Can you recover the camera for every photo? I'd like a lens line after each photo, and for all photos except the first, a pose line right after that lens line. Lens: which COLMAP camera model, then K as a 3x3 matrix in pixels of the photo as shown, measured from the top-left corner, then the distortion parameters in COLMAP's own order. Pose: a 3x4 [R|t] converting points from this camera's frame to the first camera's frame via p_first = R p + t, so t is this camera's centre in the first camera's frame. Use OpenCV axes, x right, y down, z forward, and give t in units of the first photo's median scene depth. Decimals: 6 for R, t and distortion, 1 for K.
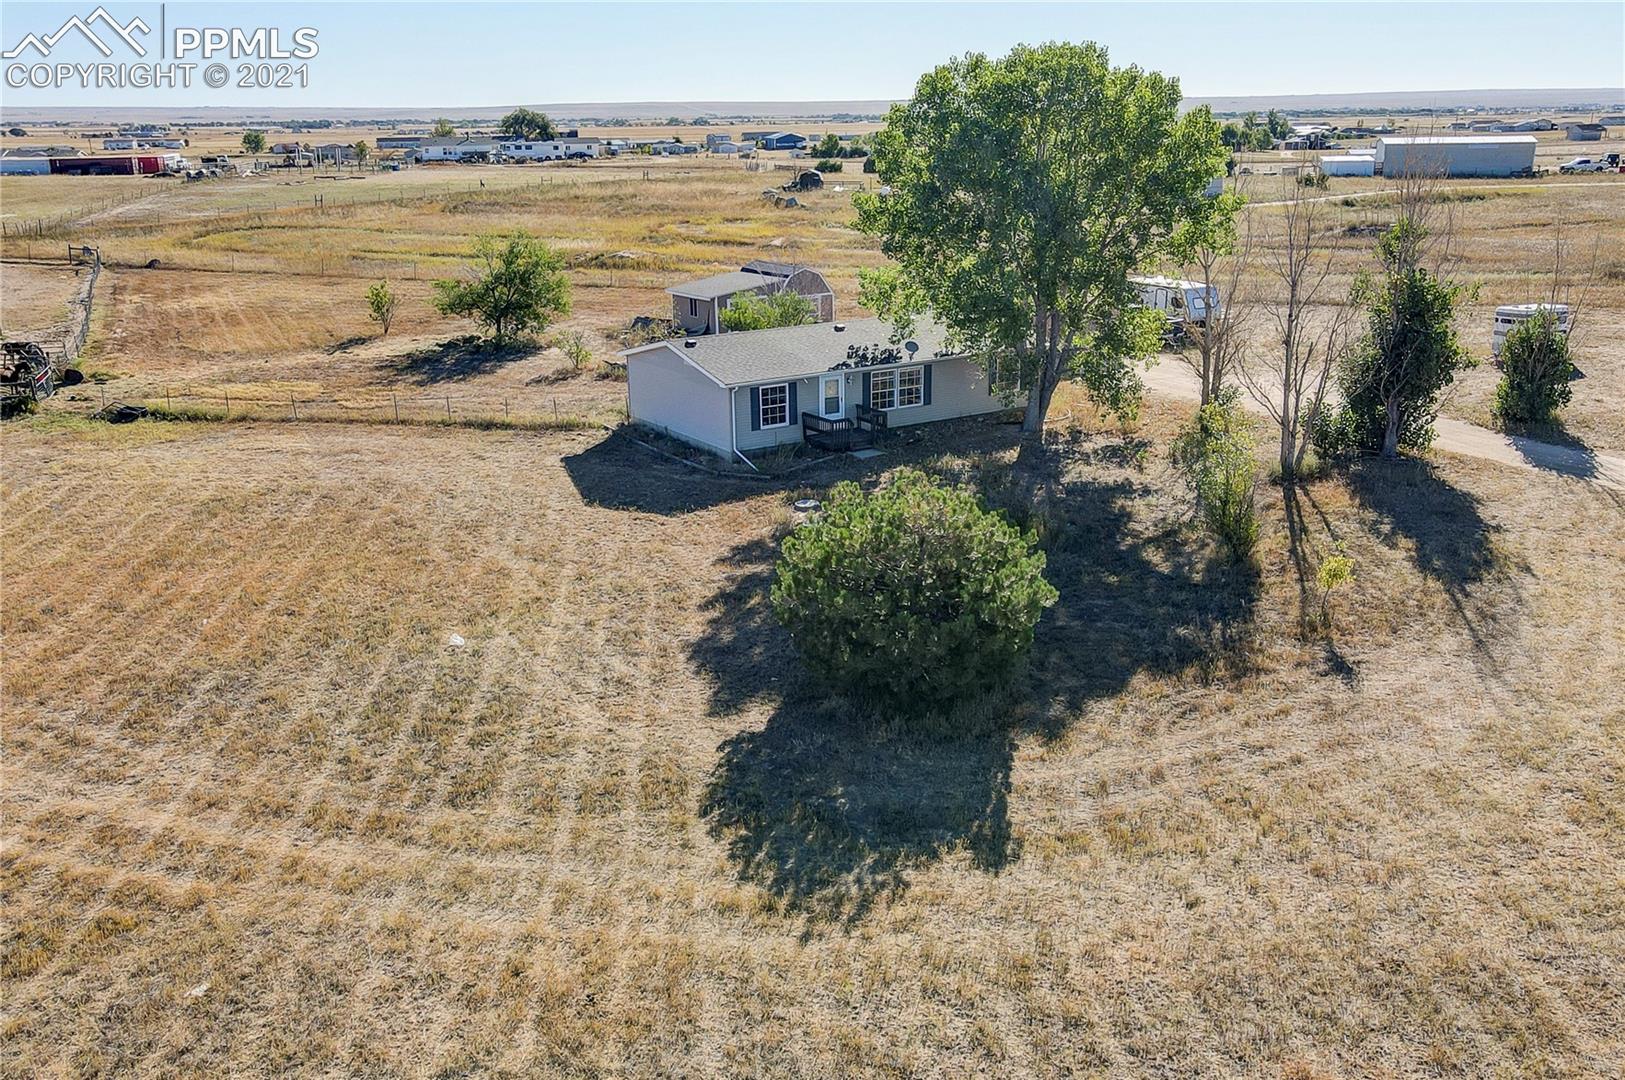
lens RADIAL K [[1457.8, 0, 809.7], [0, 1457.8, 540.5], [0, 0, 1]] dist [0.011309, 0.009725]
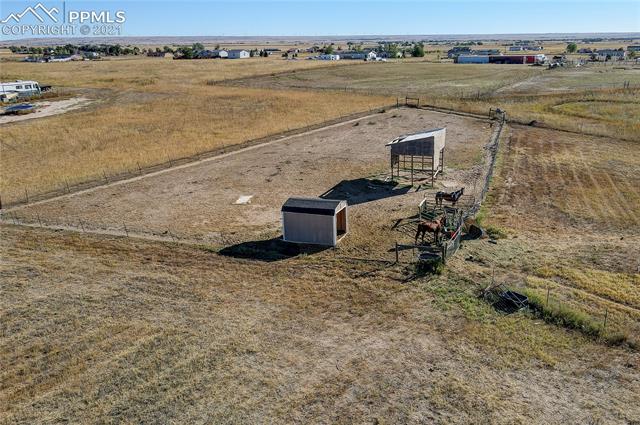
lens RADIAL K [[574.1, 0, 319.9], [0, 574.1, 211.4], [0, 0, 1]] dist [0.011309, 0.009725]
pose [[0.737766, 0.192350, -0.647072, -0.164934], [-0.184729, 0.979484, 0.080542, -0.090052], [0.649289, 0.060112, 0.758163, 0.308254]]
